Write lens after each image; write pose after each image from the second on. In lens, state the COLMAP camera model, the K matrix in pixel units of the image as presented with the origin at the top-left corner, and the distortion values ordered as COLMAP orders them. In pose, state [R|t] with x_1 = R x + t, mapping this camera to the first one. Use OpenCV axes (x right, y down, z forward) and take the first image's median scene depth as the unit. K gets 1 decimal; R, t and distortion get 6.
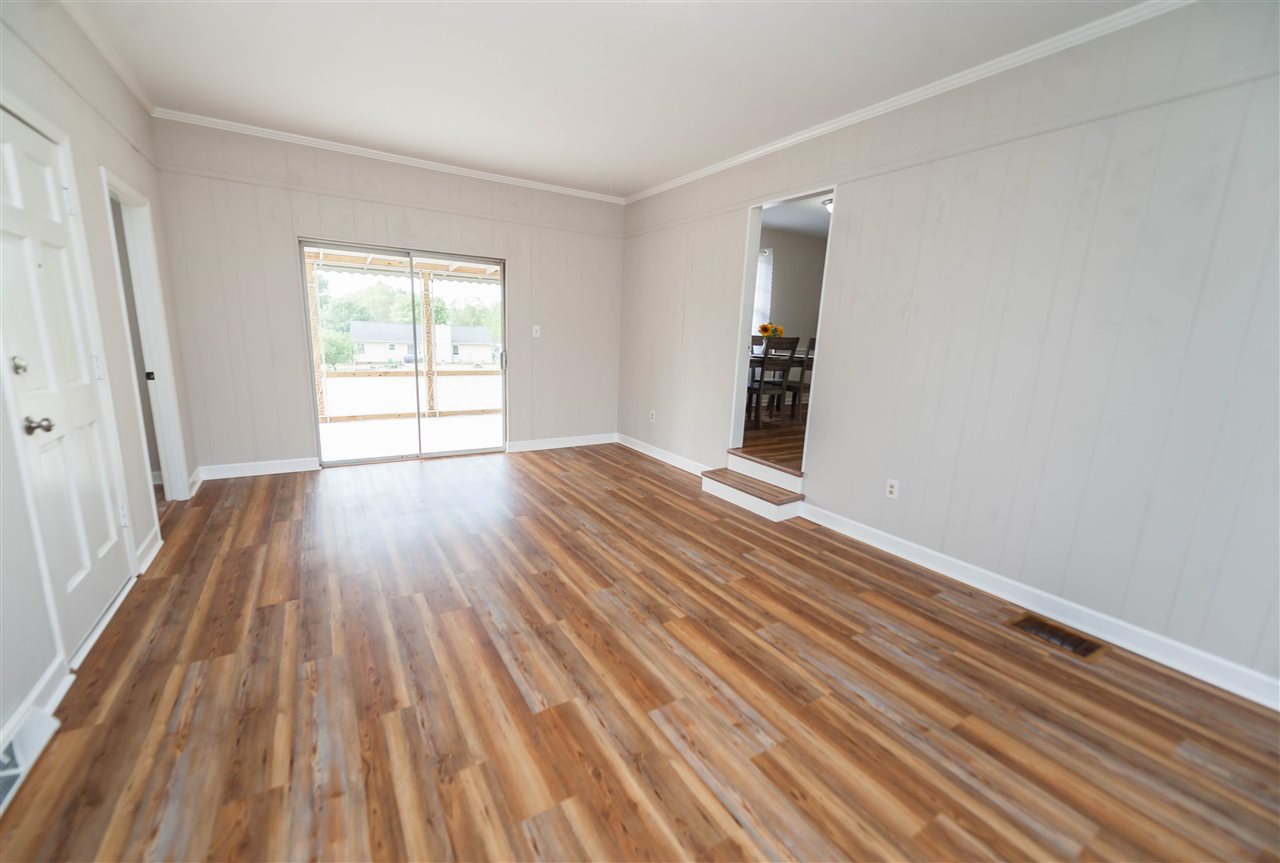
lens RADIAL K [[516.4, 0, 631.0], [0, 516.4, 434.2], [0, 0, 1]] dist [0.018430, -0.007104]
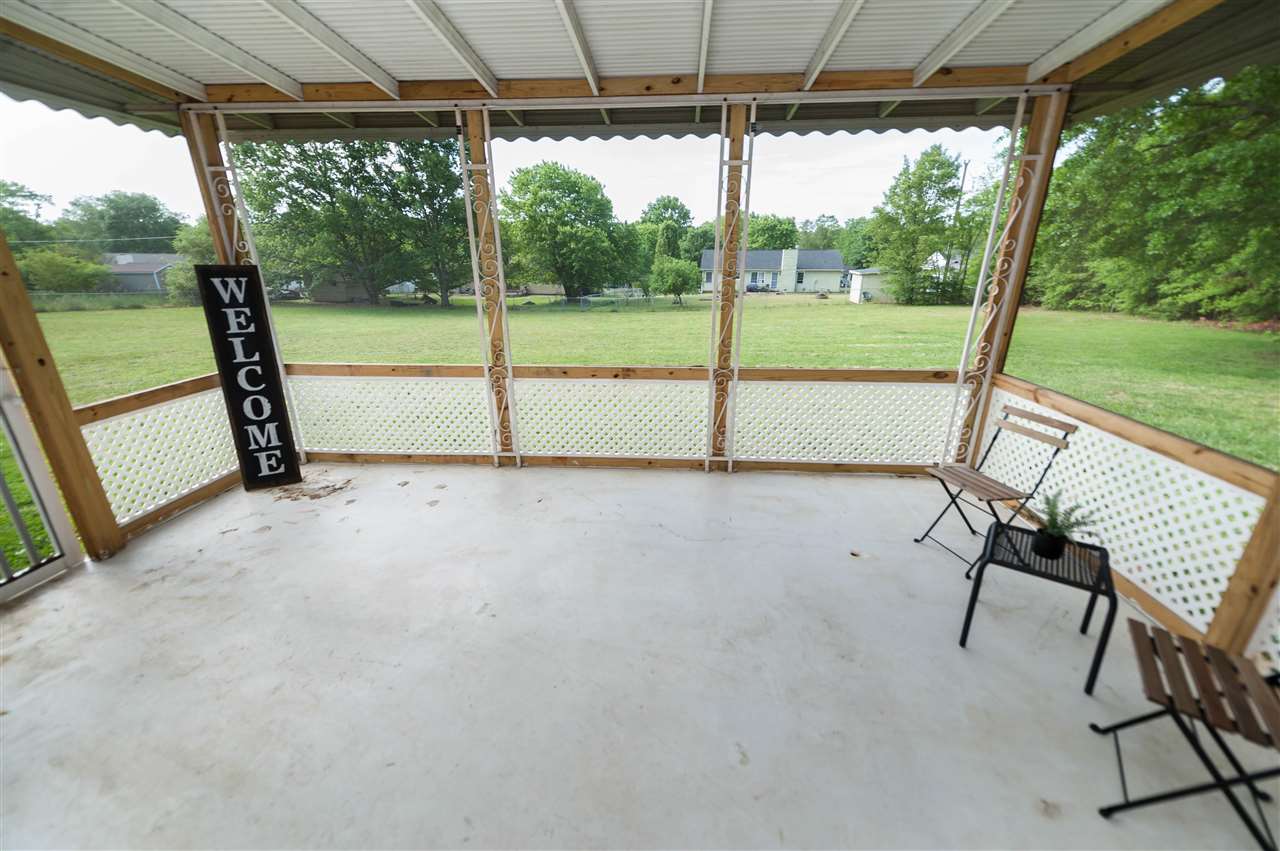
lens RADIAL K [[509.4, 0, 643.2], [0, 509.4, 429.9], [0, 0, 1]] dist [0.018673, -0.008832]
pose [[0.819549, 0.153158, -0.552161, -0.673393], [-0.078736, 0.984576, 0.156237, -0.426514], [0.567573, -0.084569, 0.818968, 2.022475]]
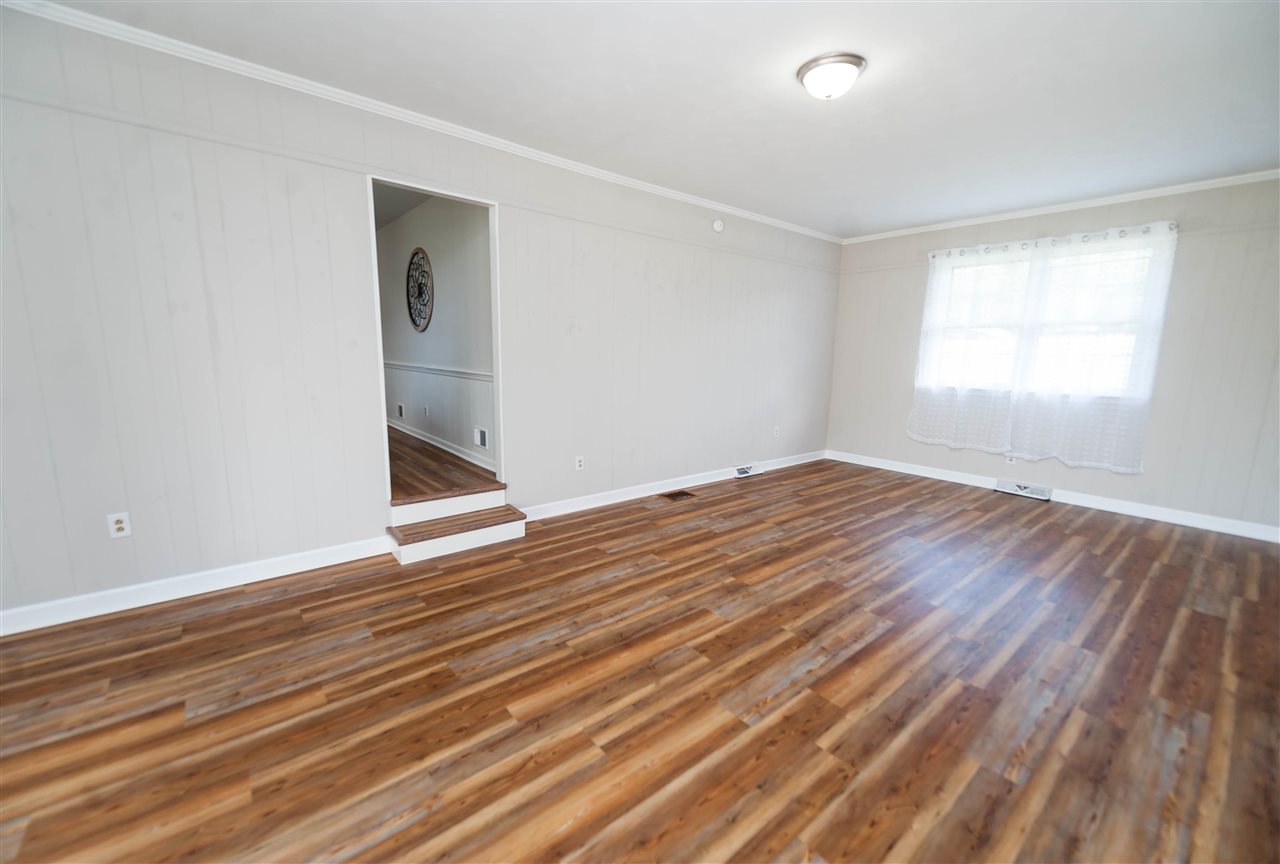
lens RADIAL K [[516.4, 0, 631.0], [0, 516.4, 434.7], [0, 0, 1]] dist [0.018430, -0.007104]
pose [[-0.144044, -0.200360, 0.969075, -0.963366], [0.170096, 0.959700, 0.223704, -0.292716], [-0.974843, 0.197059, -0.104159, 1.231307]]
